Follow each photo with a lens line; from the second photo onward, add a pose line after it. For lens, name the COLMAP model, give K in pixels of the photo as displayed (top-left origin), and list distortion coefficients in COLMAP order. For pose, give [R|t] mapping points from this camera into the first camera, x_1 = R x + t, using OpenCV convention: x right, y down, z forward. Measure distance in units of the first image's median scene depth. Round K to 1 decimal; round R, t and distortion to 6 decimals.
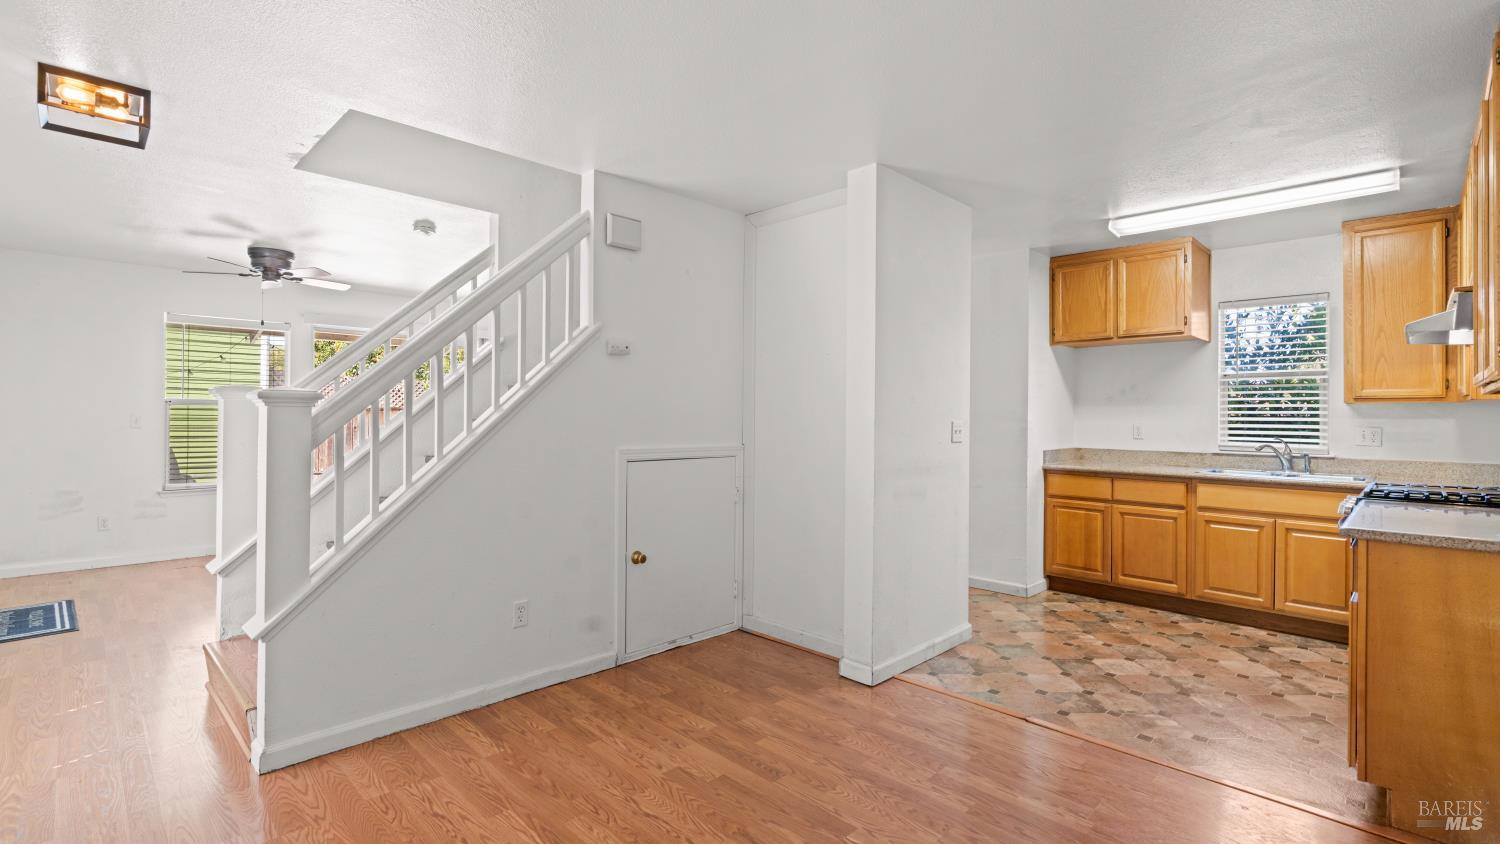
lens RADIAL K [[680.0, 0, 746.4], [0, 680.0, 411.4], [0, 0, 1]] dist [-0.003034, 0.001068]
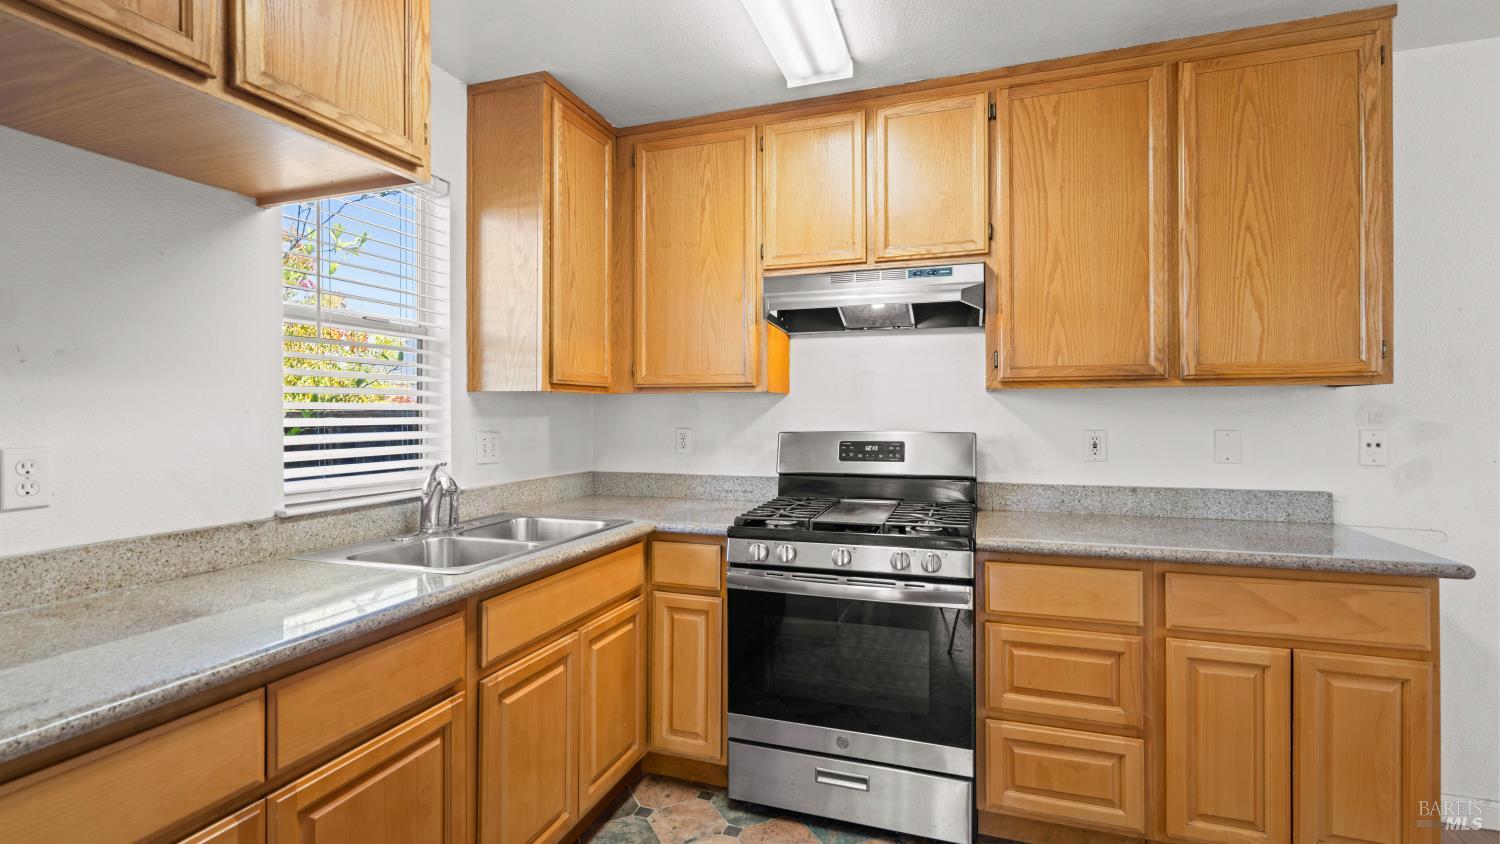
lens RADIAL K [[670.6, 0, 745.7], [0, 670.6, 412.3], [0, 0, 1]] dist [-0.001384, 0.000192]
pose [[-0.430377, -0.006112, 0.902629, 0.282896], [-0.007110, 0.999969, 0.003381, 0.002423], [-0.902621, -0.004962, -0.430407, 1.029939]]
